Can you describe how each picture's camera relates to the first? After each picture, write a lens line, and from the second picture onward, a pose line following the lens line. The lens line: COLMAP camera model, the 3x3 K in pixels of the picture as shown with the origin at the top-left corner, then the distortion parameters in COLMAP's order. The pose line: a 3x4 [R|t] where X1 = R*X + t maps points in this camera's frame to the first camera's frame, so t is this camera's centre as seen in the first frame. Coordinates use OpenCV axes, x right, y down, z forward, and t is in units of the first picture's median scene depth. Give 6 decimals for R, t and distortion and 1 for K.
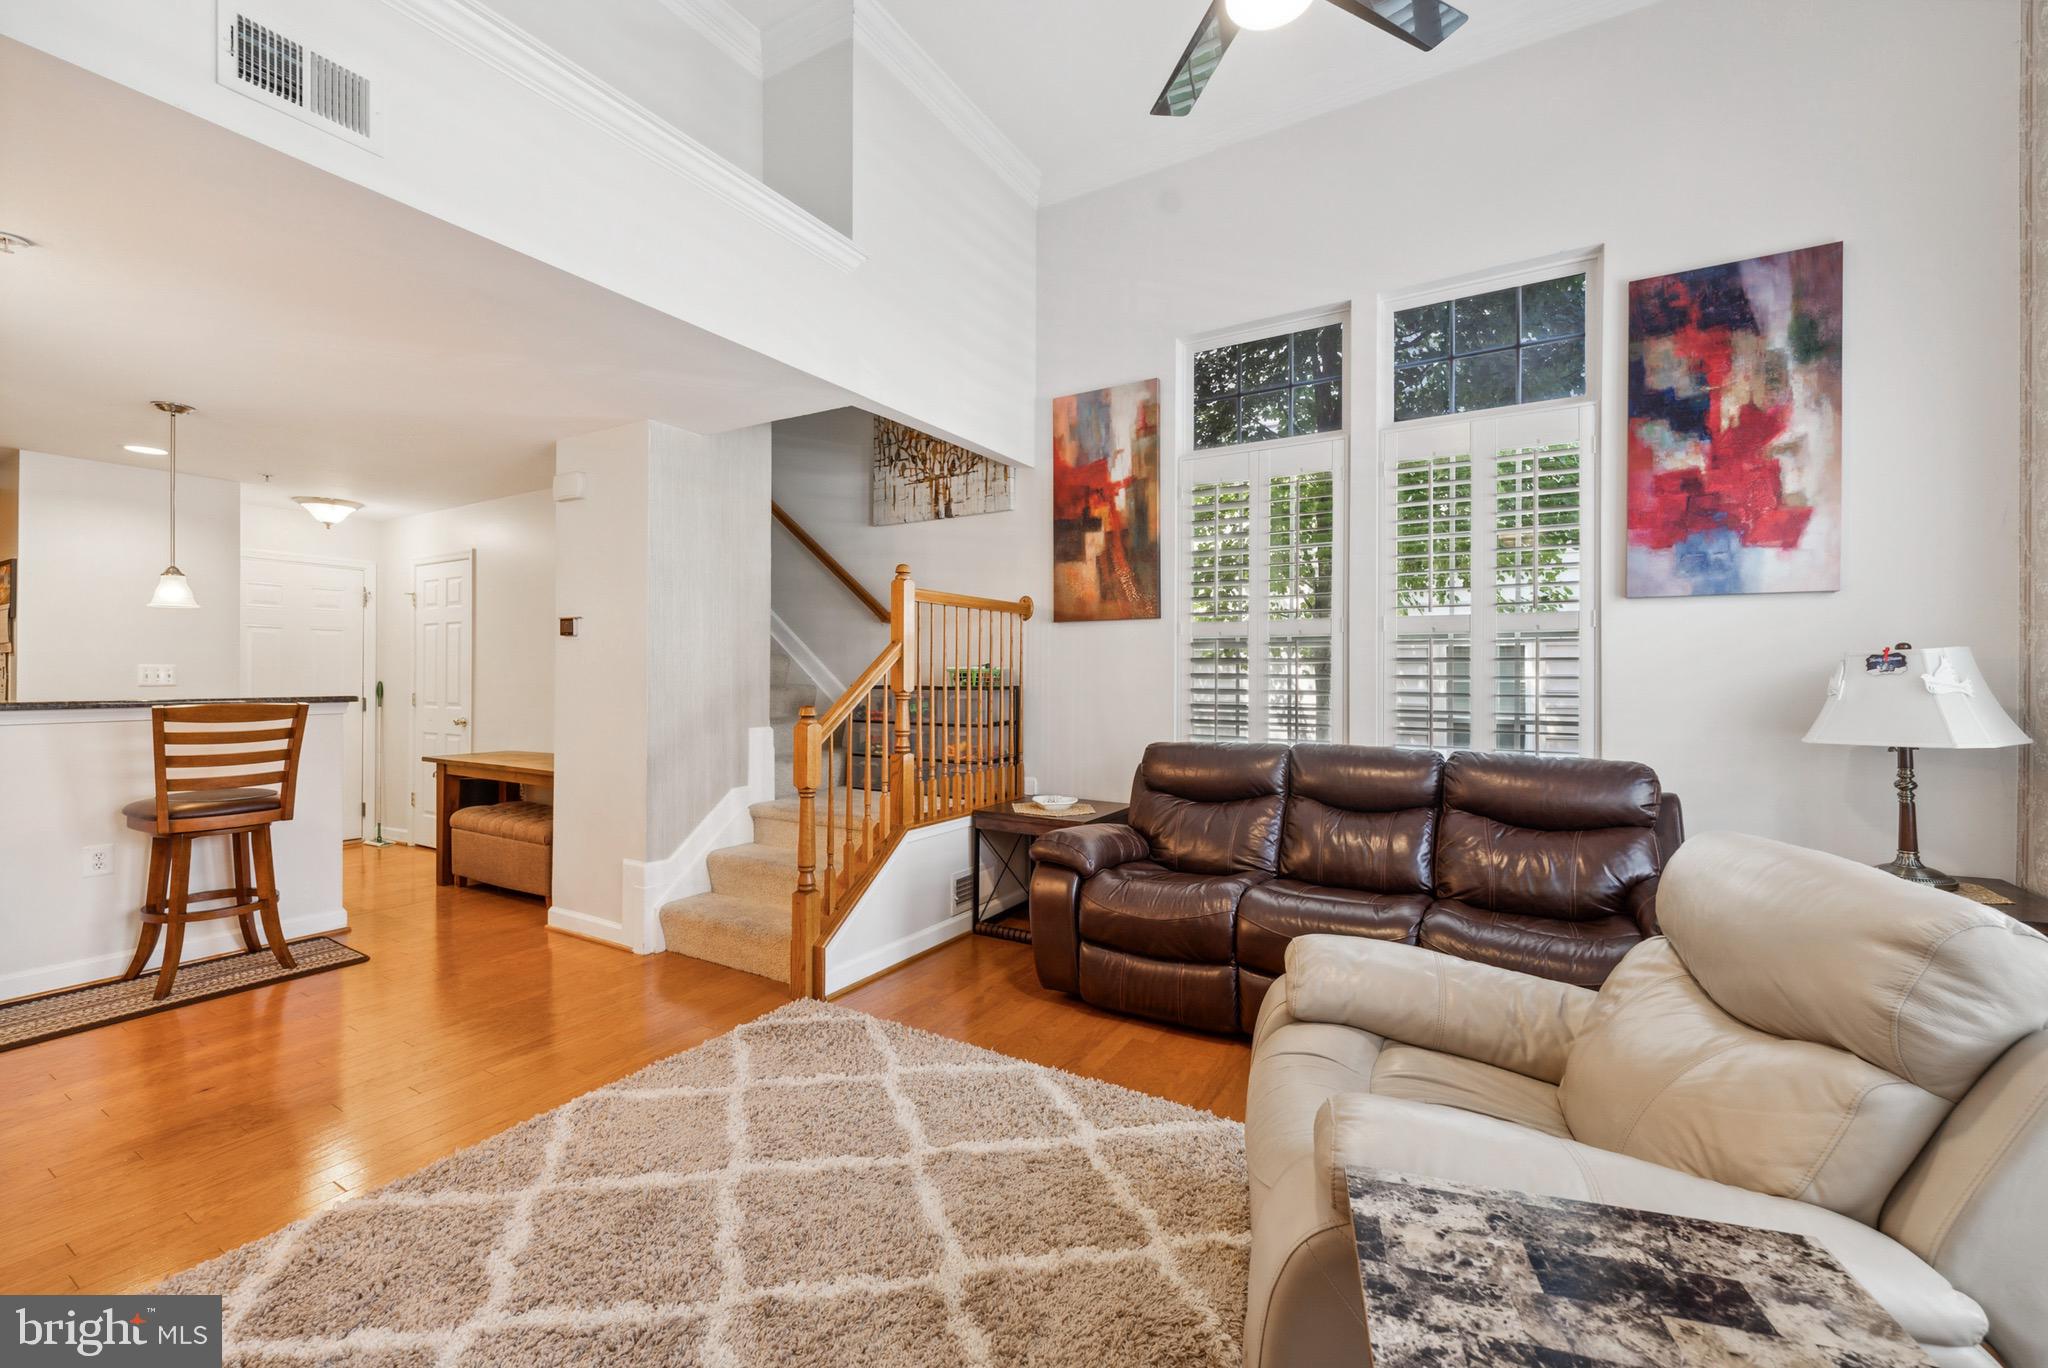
lens RADIAL K [[834.2, 0, 1017.4], [0, 834.2, 678.4], [0, 0, 1]] dist [-0.001209, -0.000898]
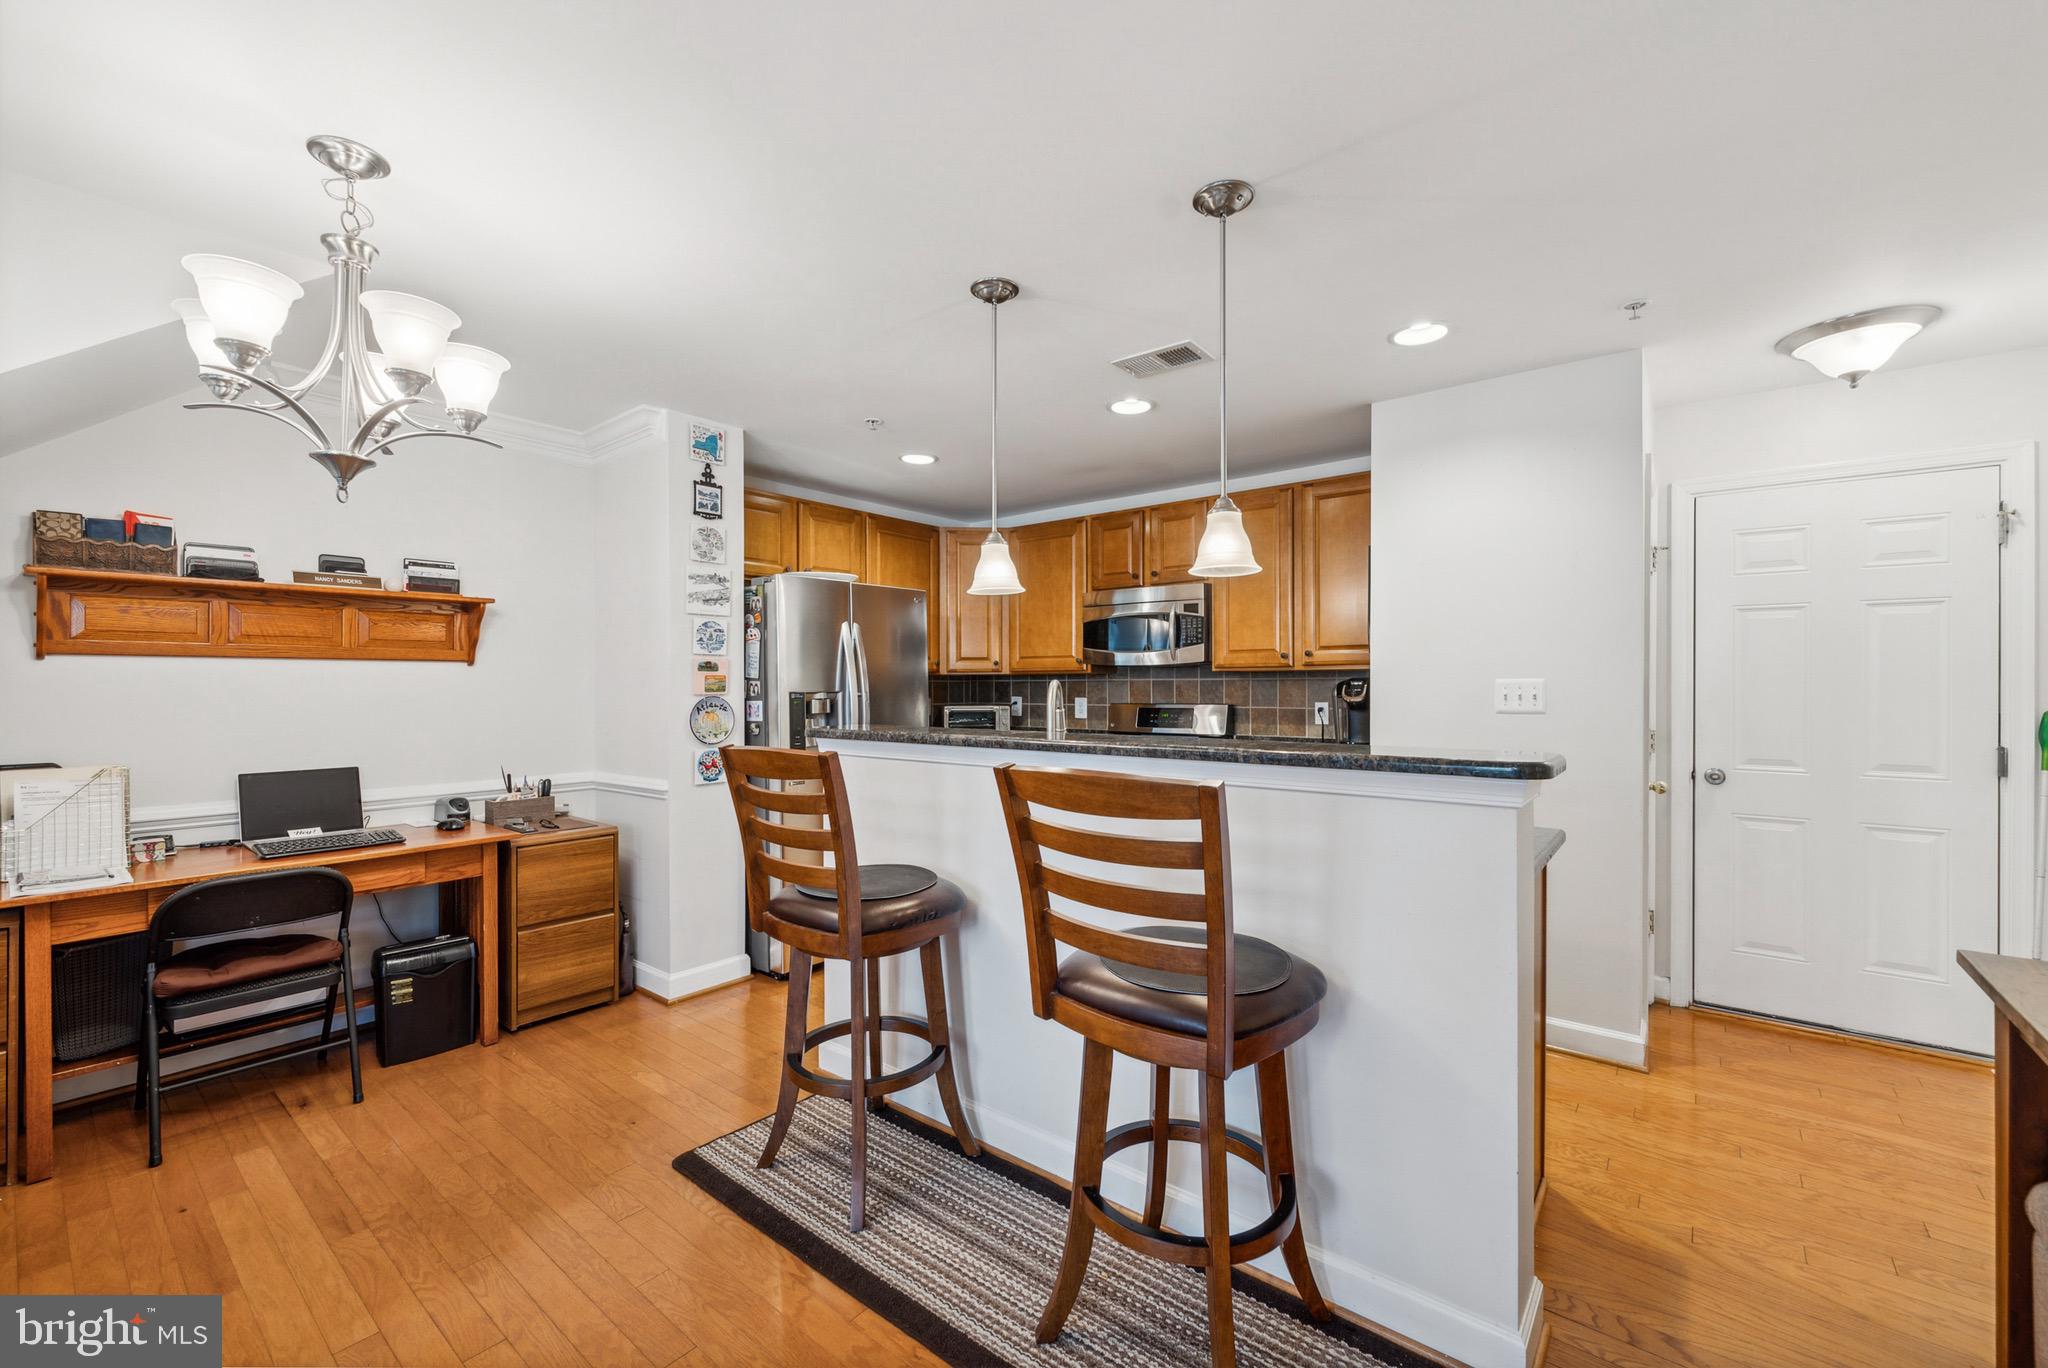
lens RADIAL K [[834.2, 0, 1022.2], [0, 834.2, 677.7], [0, 0, 1]] dist [-0.001209, -0.000898]
pose [[-0.135986, -0.009376, -0.990666, -0.445804], [-0.006570, 0.999942, -0.008562, -0.015601], [0.990689, 0.005345, -0.136040, 0.902363]]
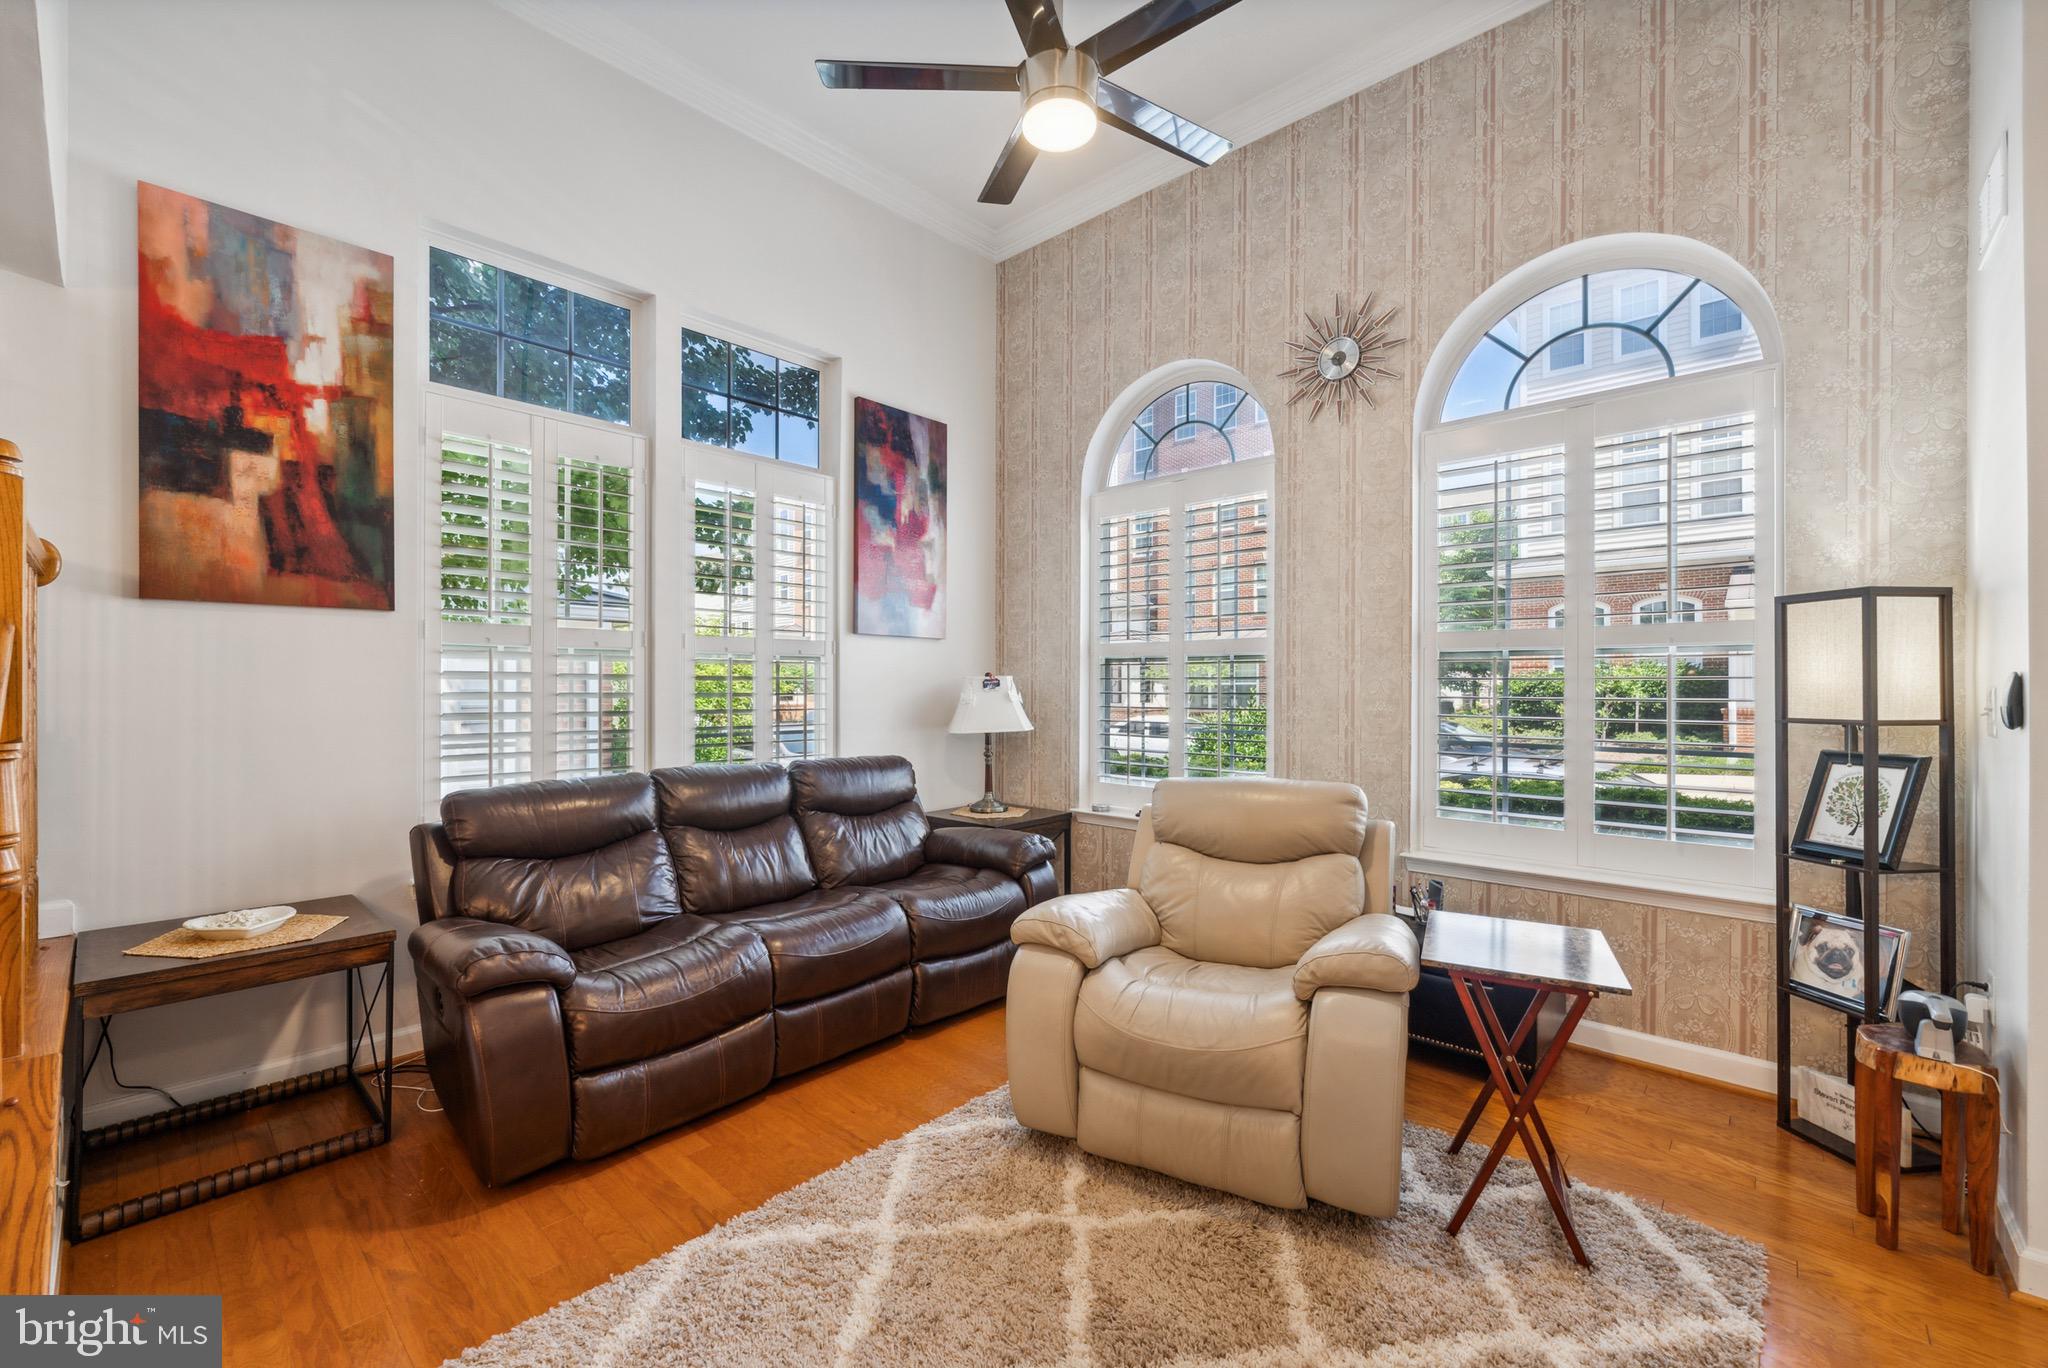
lens RADIAL K [[834.2, 0, 1024.3], [0, 834.2, 685.9], [0, 0, 1]] dist [-0.001209, -0.000898]
pose [[0.199661, 0.000049, 0.979865, -0.444223], [0.005165, 0.999986, -0.001103, -0.008828], [-0.979851, 0.005282, 0.199658, 0.409527]]
